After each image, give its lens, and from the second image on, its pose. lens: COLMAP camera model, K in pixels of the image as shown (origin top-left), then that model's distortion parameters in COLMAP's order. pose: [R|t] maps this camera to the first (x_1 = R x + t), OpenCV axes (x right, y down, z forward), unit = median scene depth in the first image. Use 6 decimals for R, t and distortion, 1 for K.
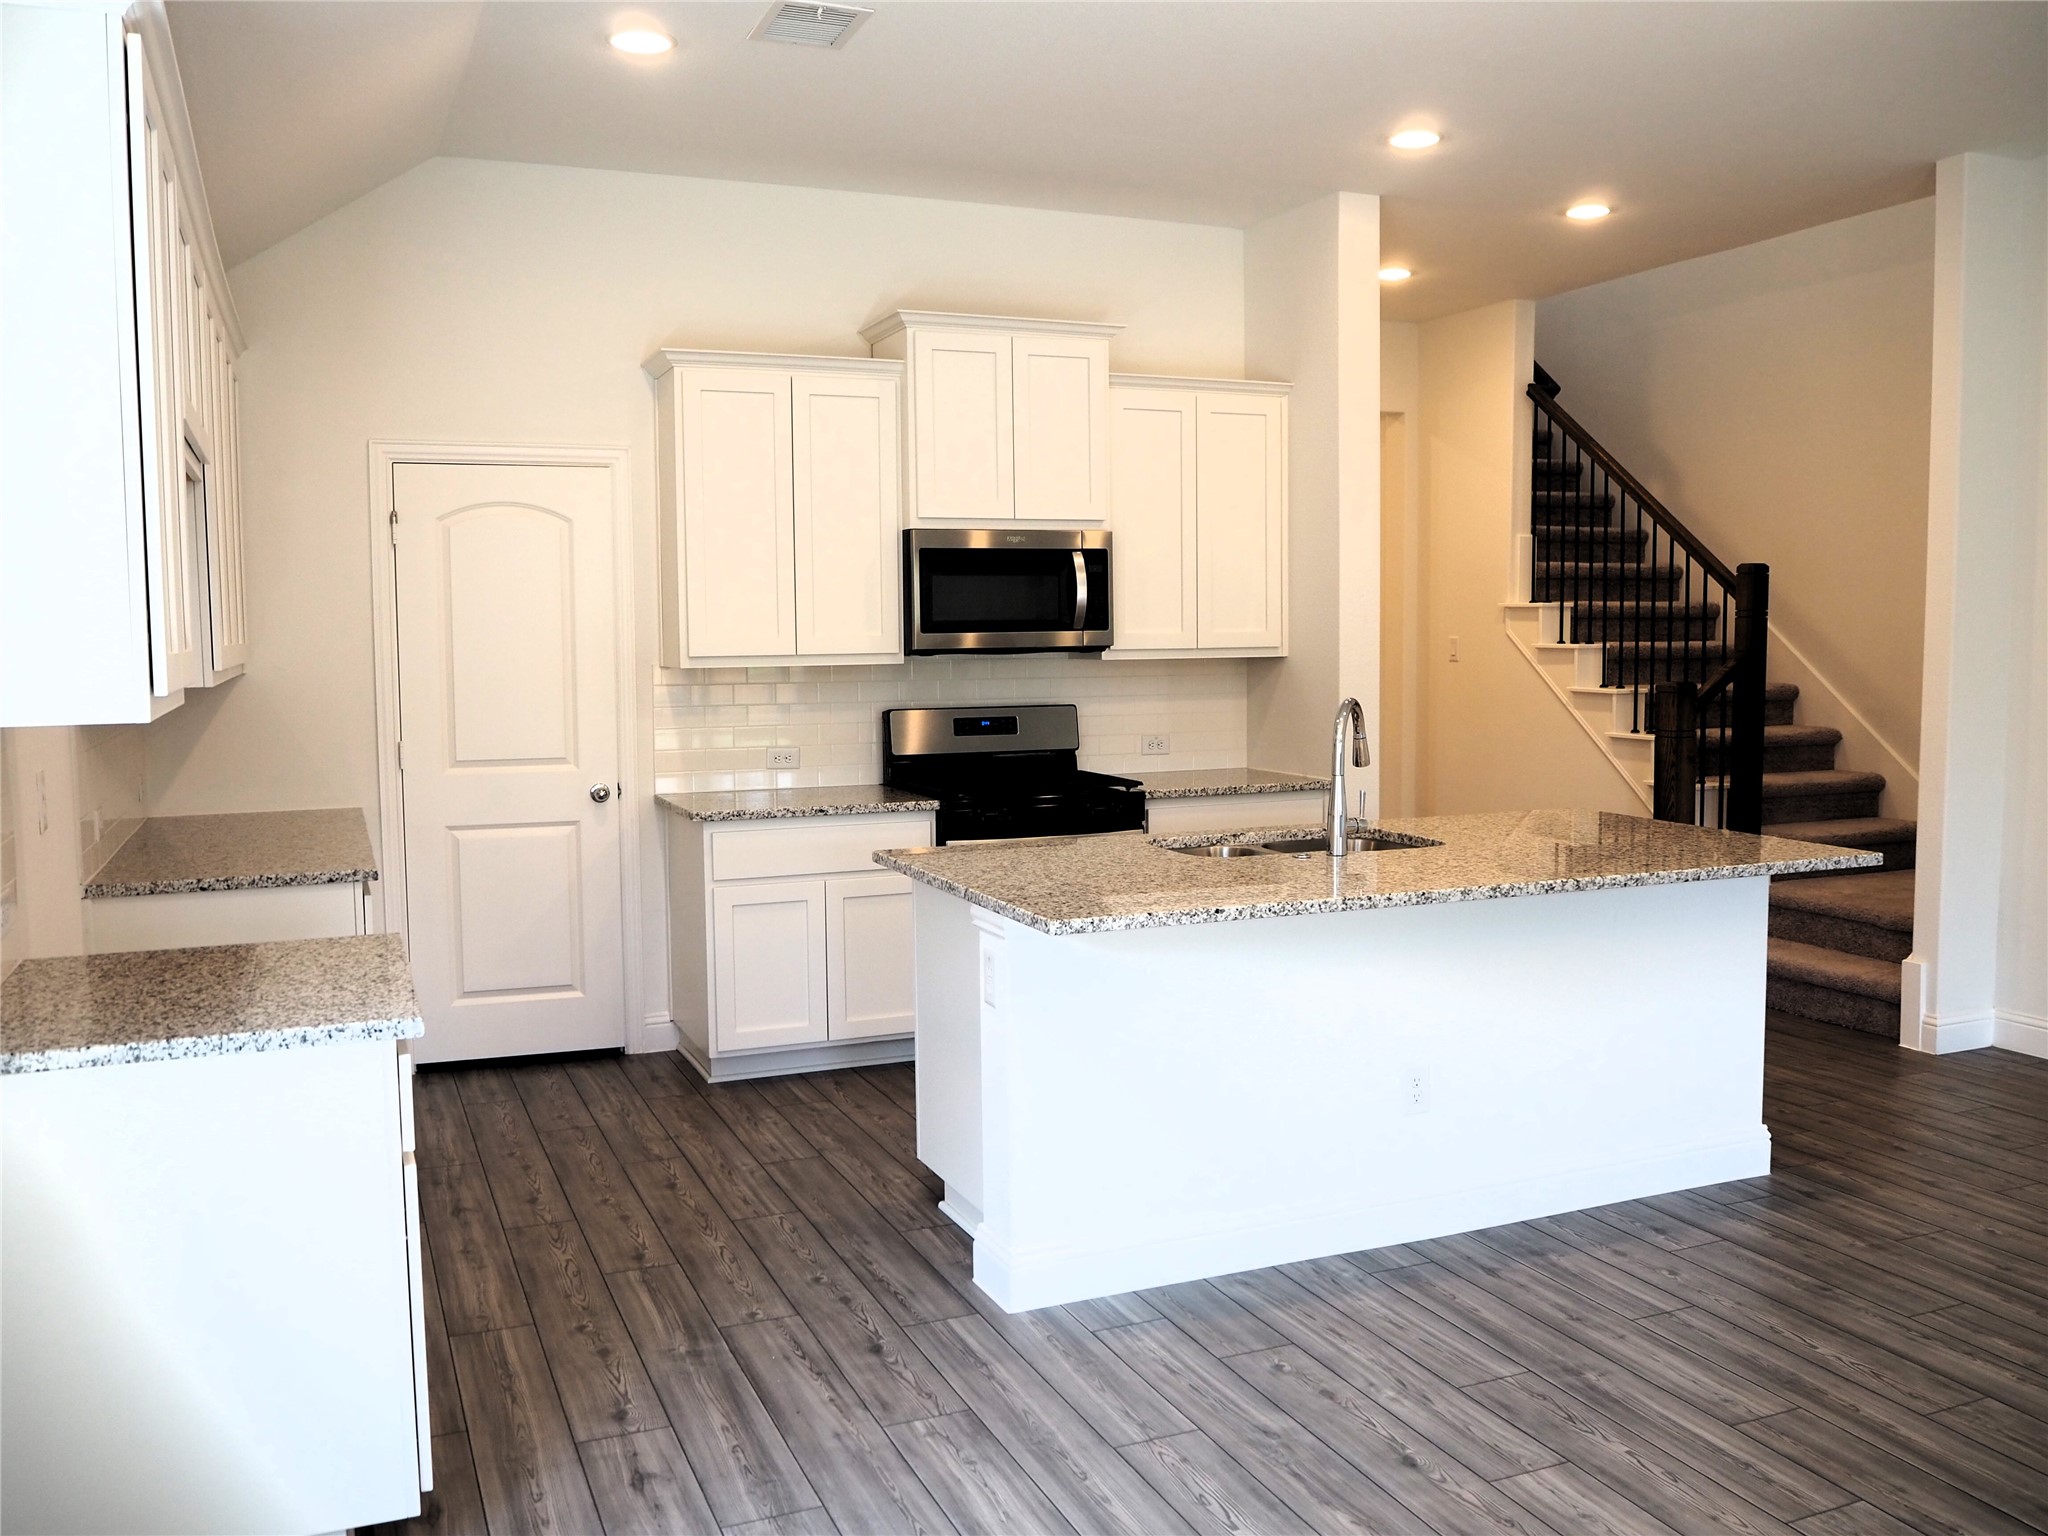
lens RADIAL K [[1718.0, 0, 1036.3], [0, 1718.0, 777.3], [0, 0, 1]] dist [-0.062861, 0.043033]
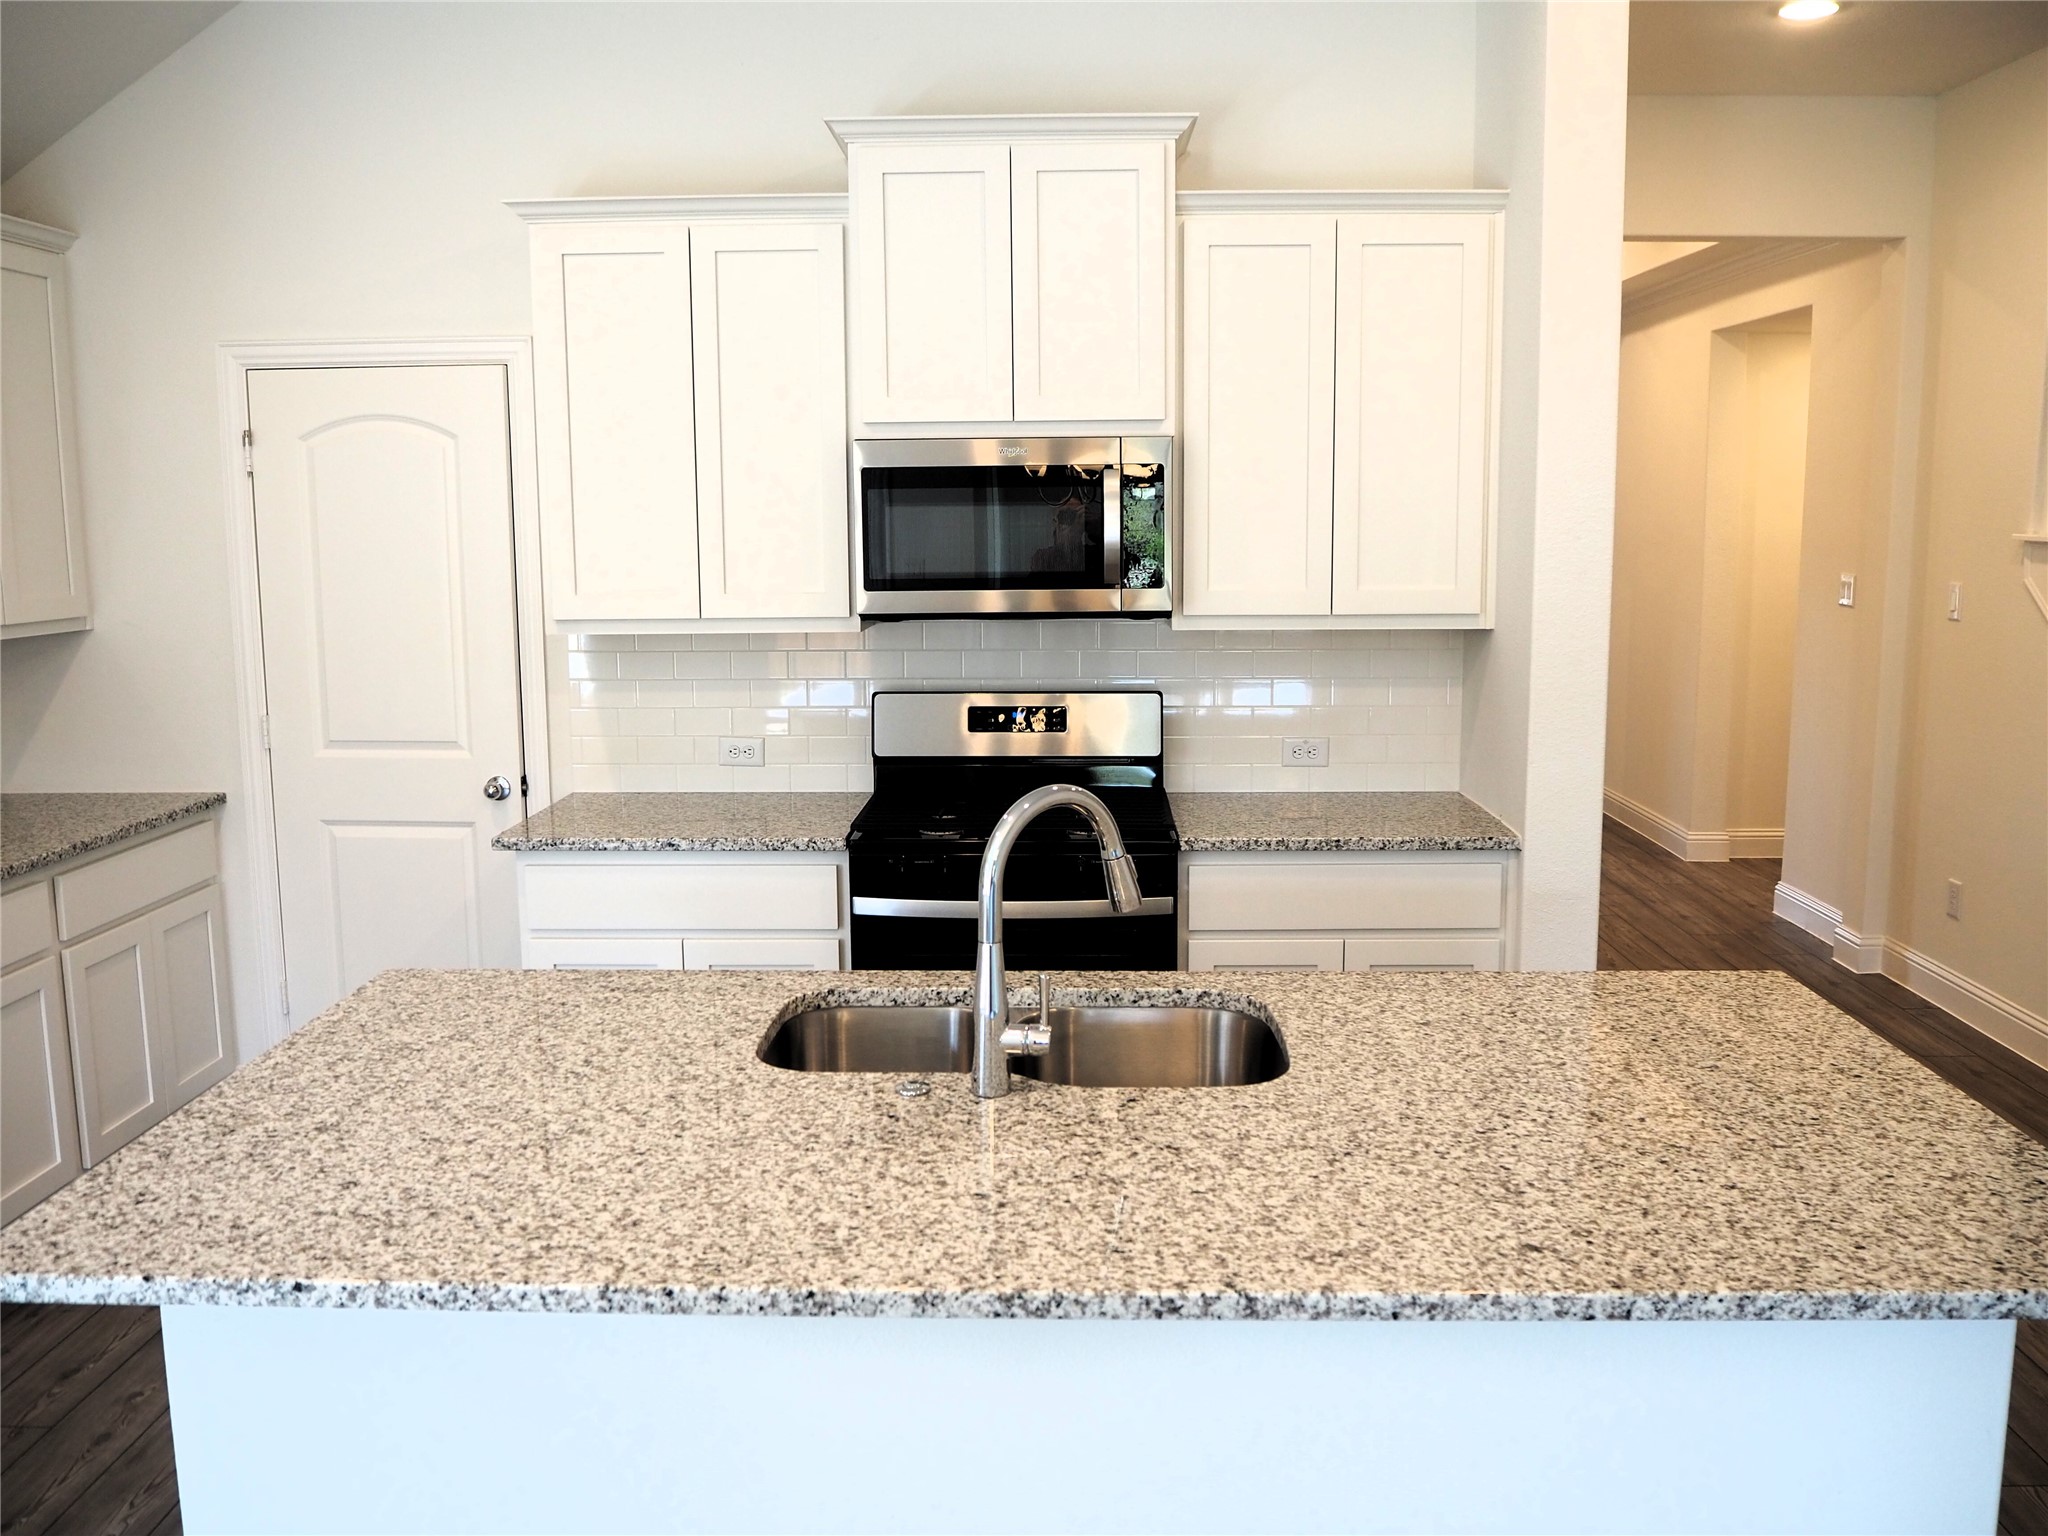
lens RADIAL K [[1718.0, 0, 1025.4], [0, 1718.0, 774.2], [0, 0, 1]] dist [-0.062861, 0.043033]
pose [[0.909291, 0.065932, -0.410905, 0.433806], [-0.038909, 0.996514, 0.073794, -0.098014], [0.414338, -0.051112, 0.908687, 0.602634]]
